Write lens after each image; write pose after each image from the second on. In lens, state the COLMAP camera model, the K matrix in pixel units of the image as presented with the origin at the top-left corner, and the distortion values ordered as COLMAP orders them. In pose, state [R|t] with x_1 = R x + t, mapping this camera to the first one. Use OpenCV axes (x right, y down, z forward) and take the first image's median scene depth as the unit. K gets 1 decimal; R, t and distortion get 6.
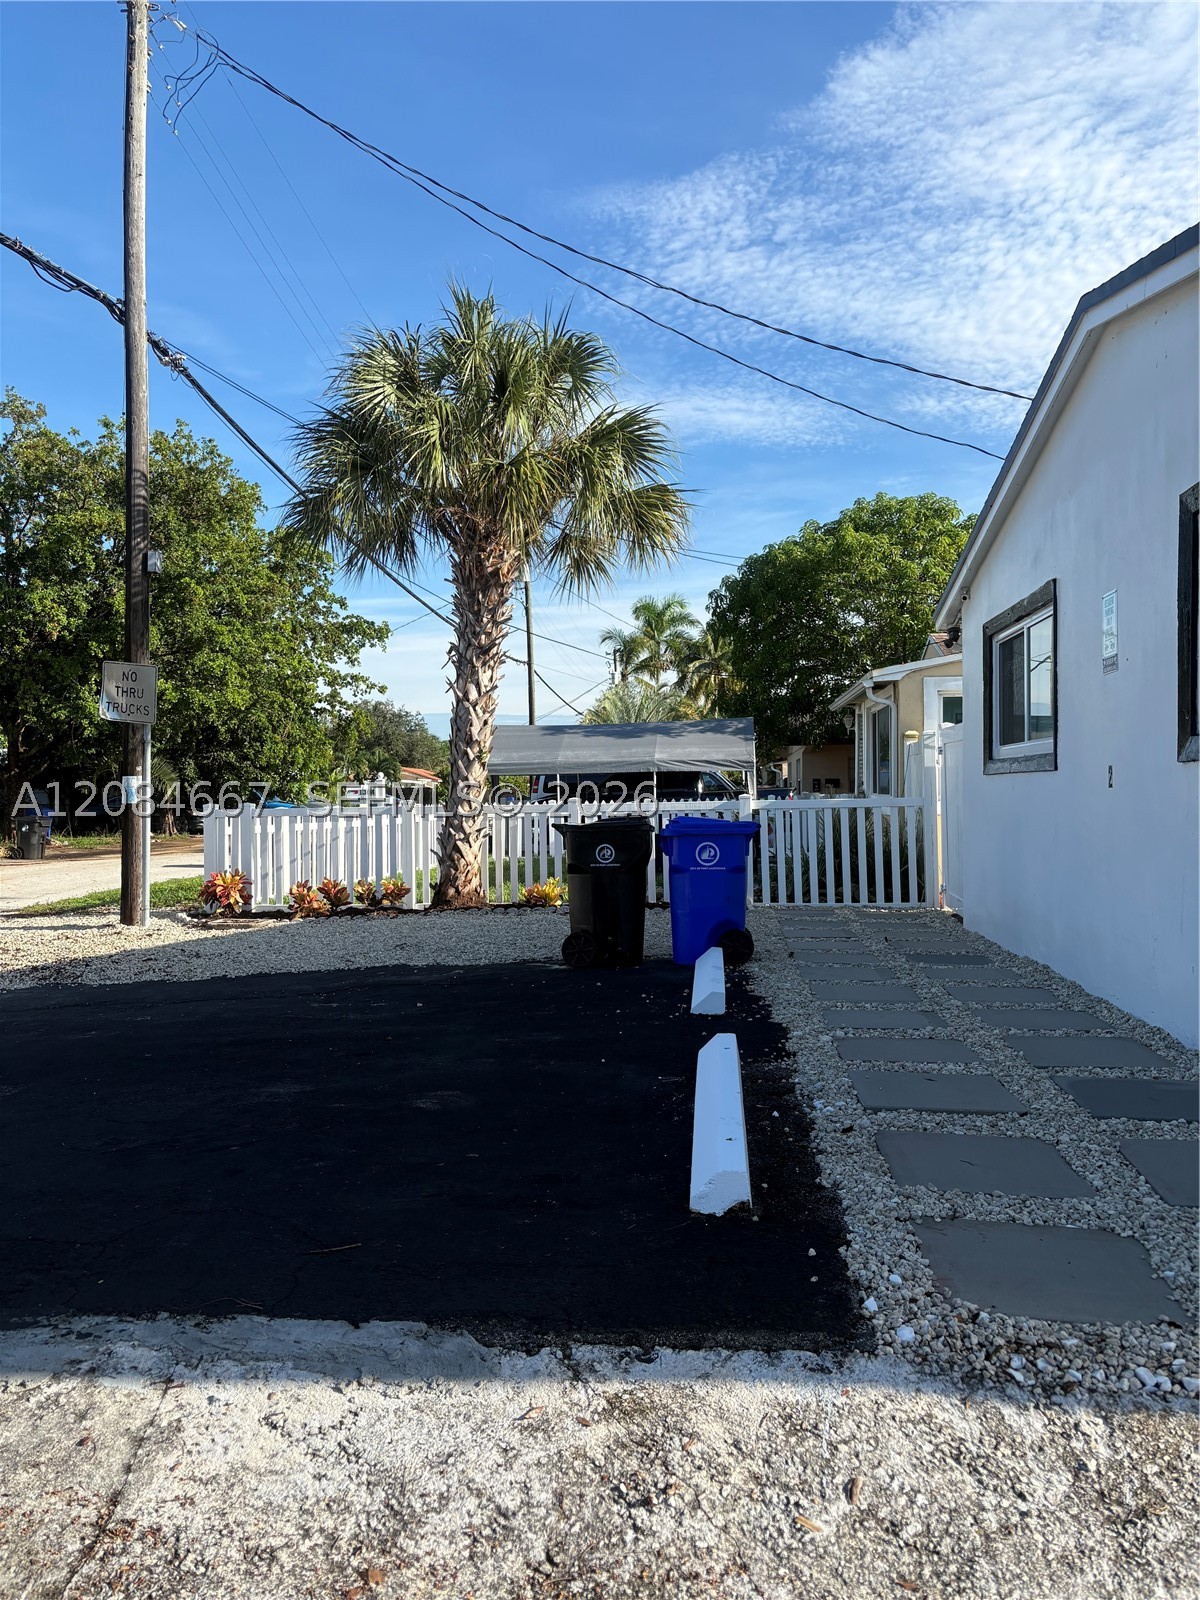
lens RADIAL K [[1213.1, 0, 601.0], [0, 1213.1, 800.7], [0, 0, 1]] dist [0.015079, -0.010751]
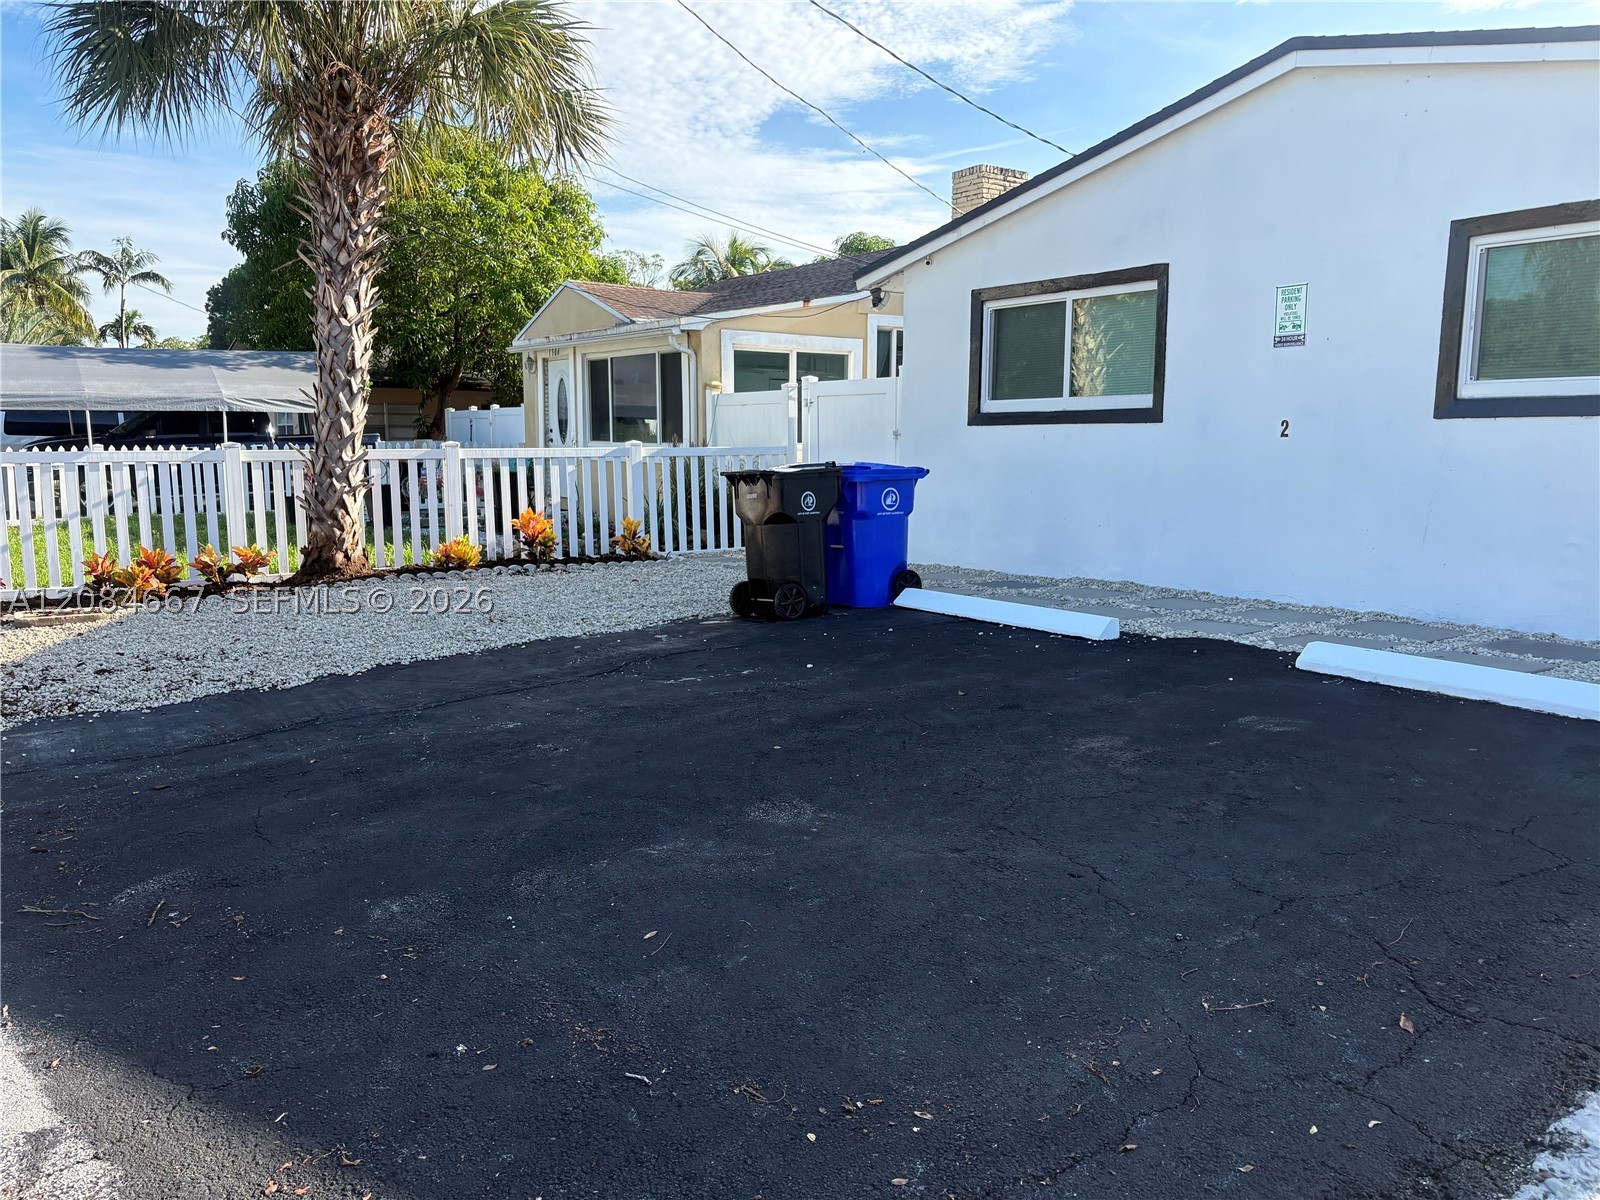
lens RADIAL K [[1213.1, 0, 801.3], [0, 1213.1, 598.8], [0, 0, 1]] dist [0.015079, -0.010751]
pose [[0.737881, -0.075211, 0.670728, -0.453027], [-0.006464, 0.992939, 0.118453, 0.004760], [-0.674900, -0.091740, 0.732184, 0.201757]]
